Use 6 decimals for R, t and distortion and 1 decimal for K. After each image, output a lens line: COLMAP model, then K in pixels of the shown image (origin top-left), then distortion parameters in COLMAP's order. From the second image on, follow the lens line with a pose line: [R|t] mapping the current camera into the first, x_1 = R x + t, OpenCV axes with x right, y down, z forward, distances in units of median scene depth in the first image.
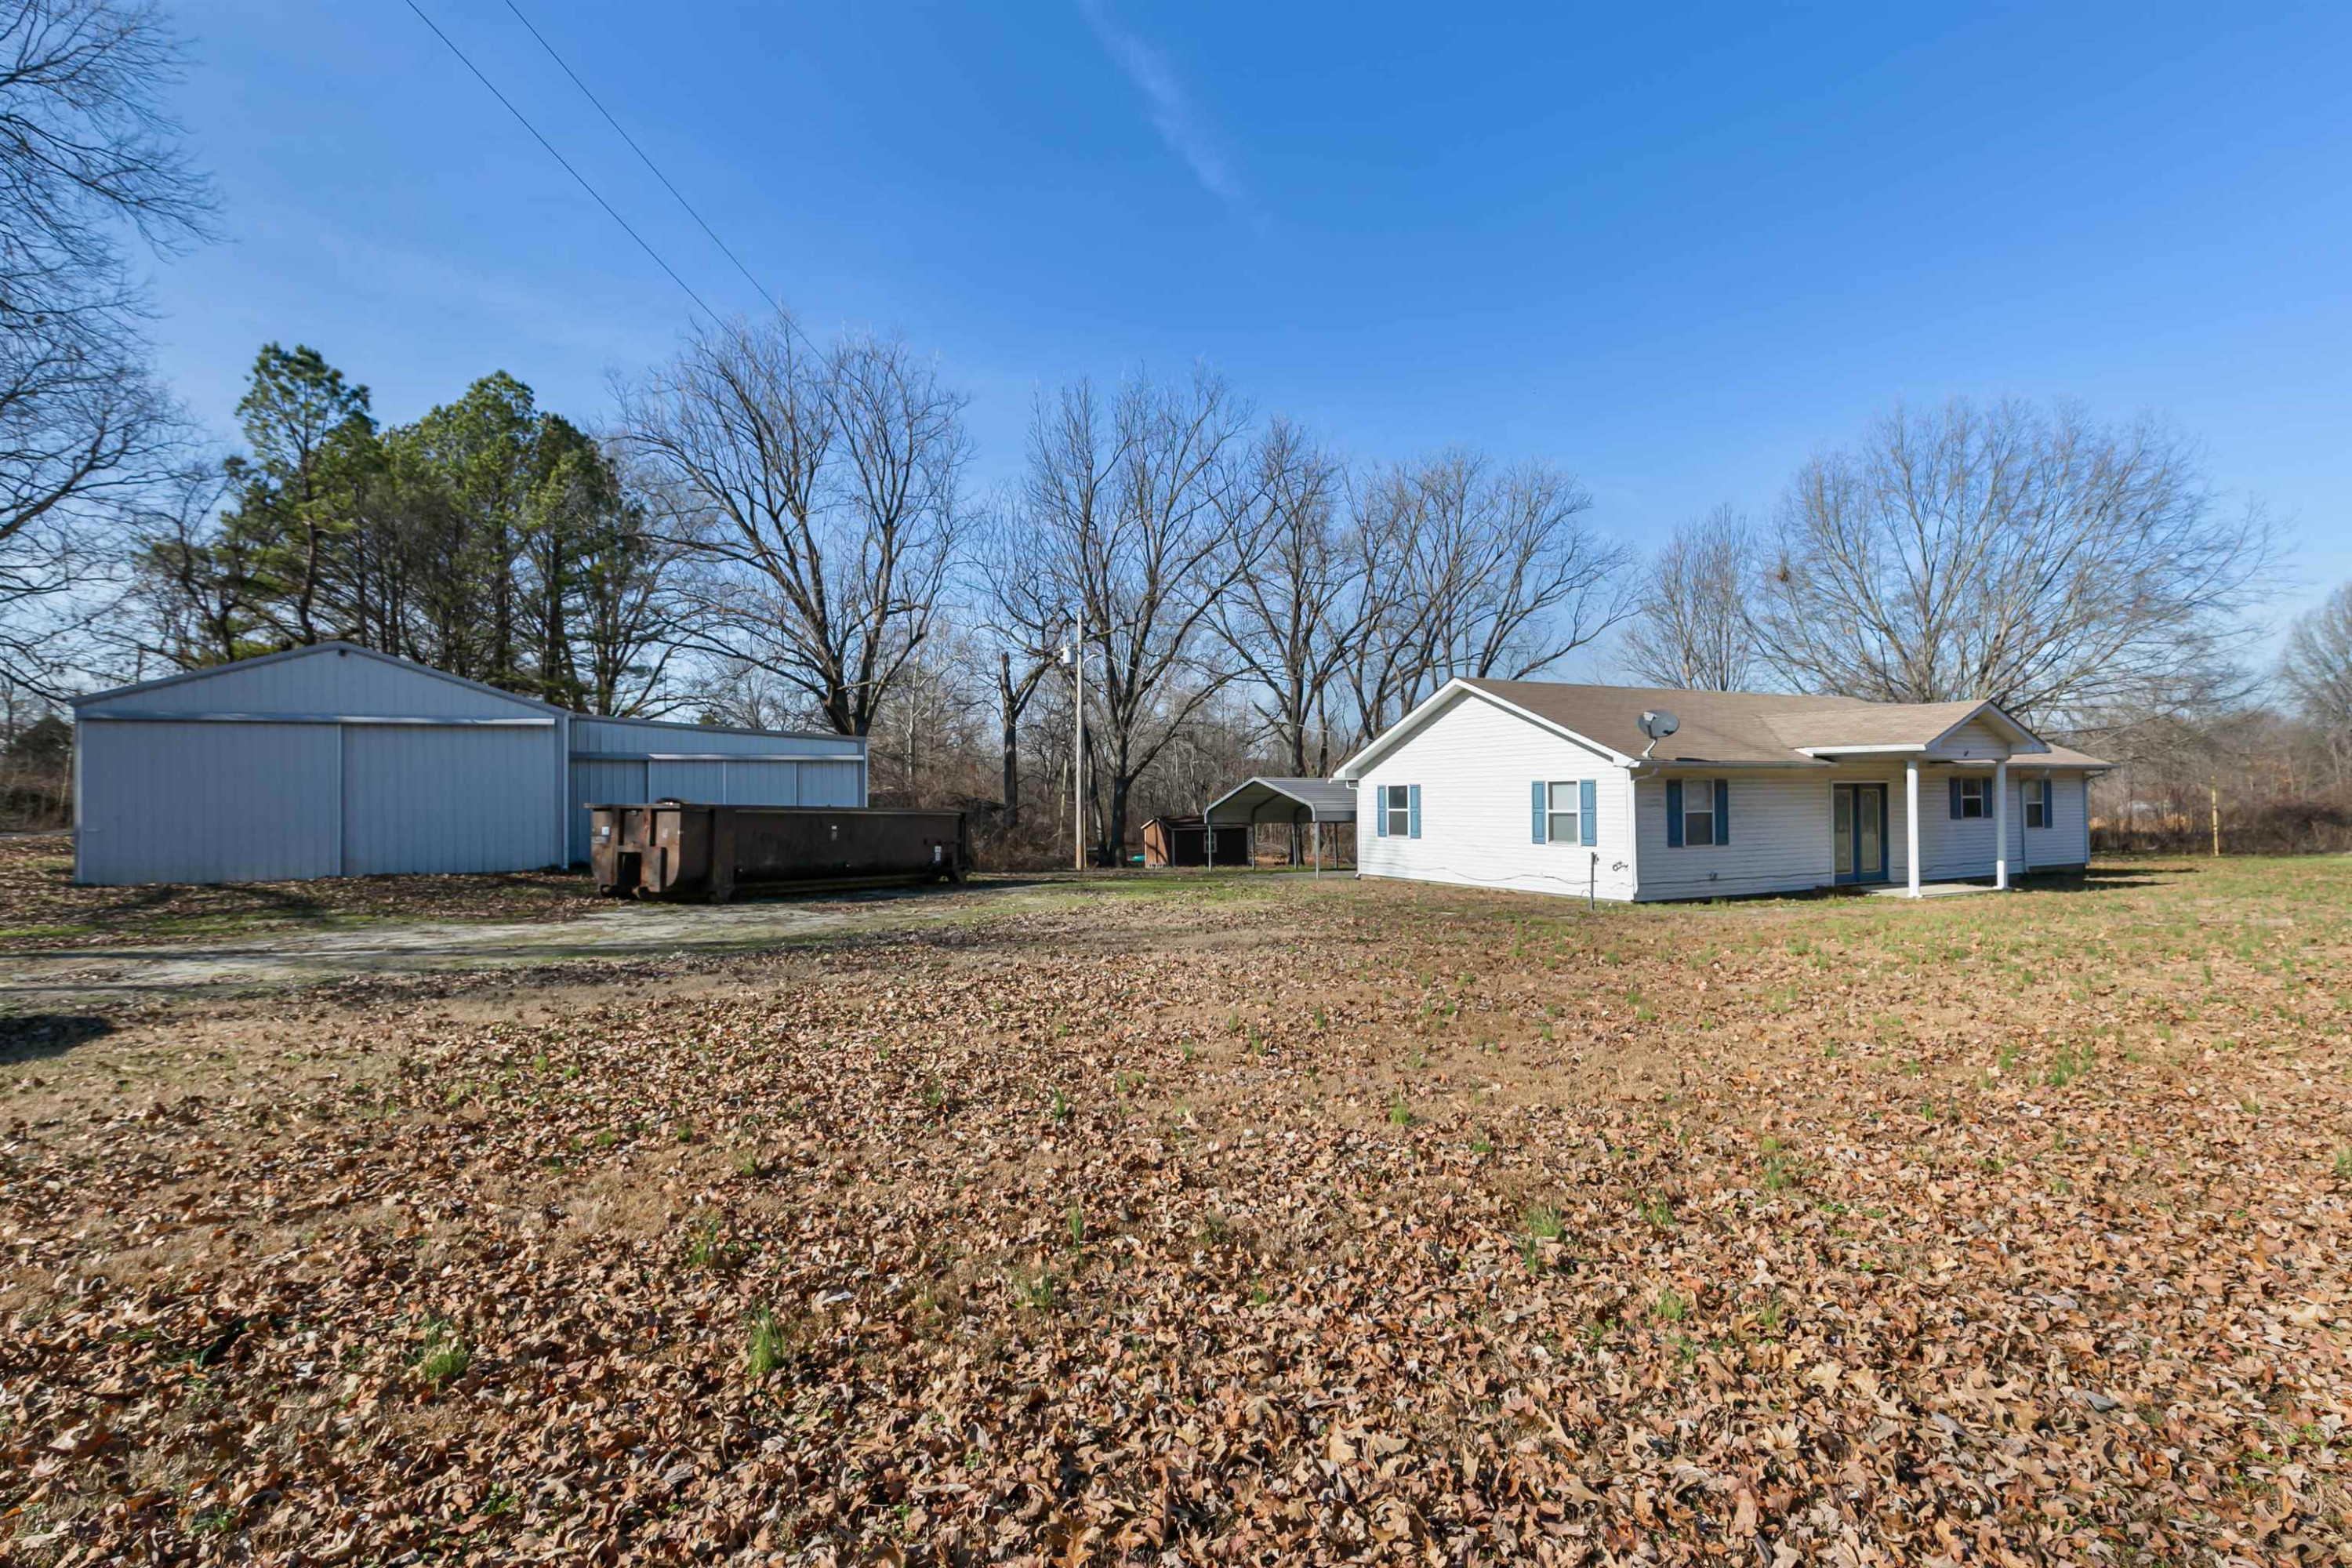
lens RADIAL K [[1079.8, 0, 1194.7], [0, 1079.8, 795.1], [0, 0, 1]] dist [0.019134, -0.000015]
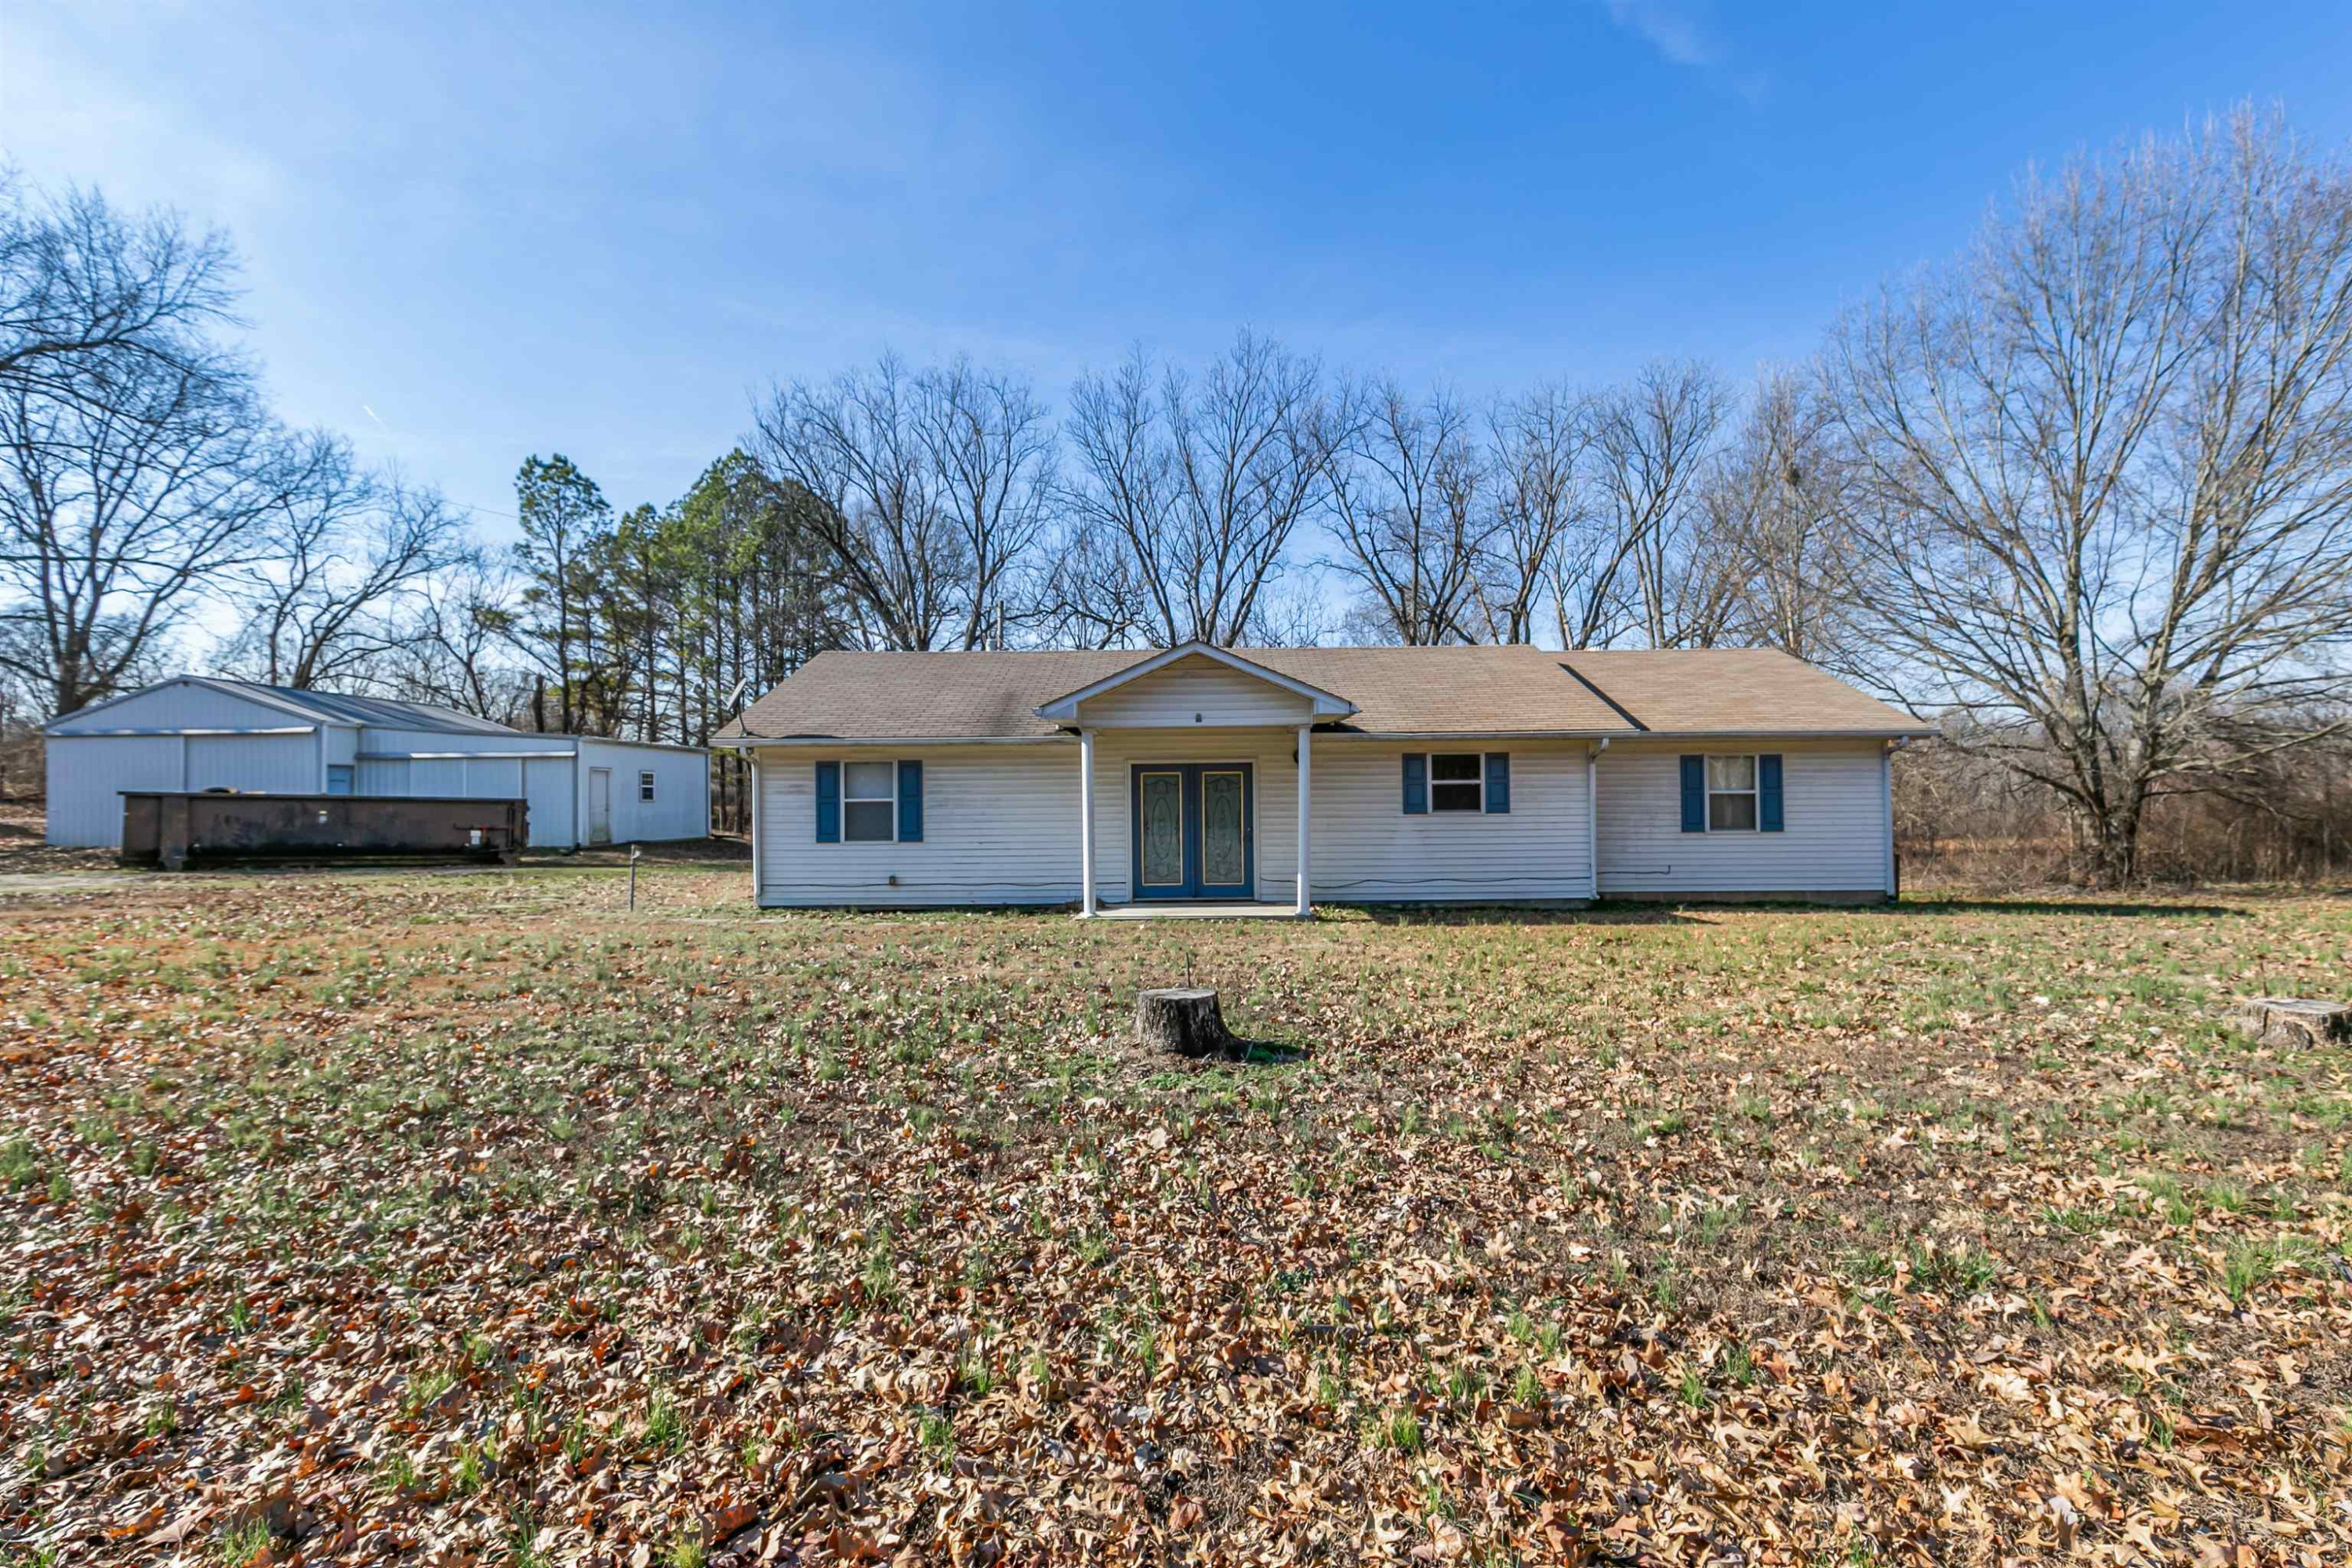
lens RADIAL K [[1079.8, 0, 1194.7], [0, 1079.8, 795.1], [0, 0, 1]] dist [0.019134, -0.000015]
pose [[0.864257, 0.005578, -0.503020, 0.953302], [0.008914, 0.999612, 0.026401, -0.010141], [0.502972, -0.027301, 0.863872, 0.331342]]
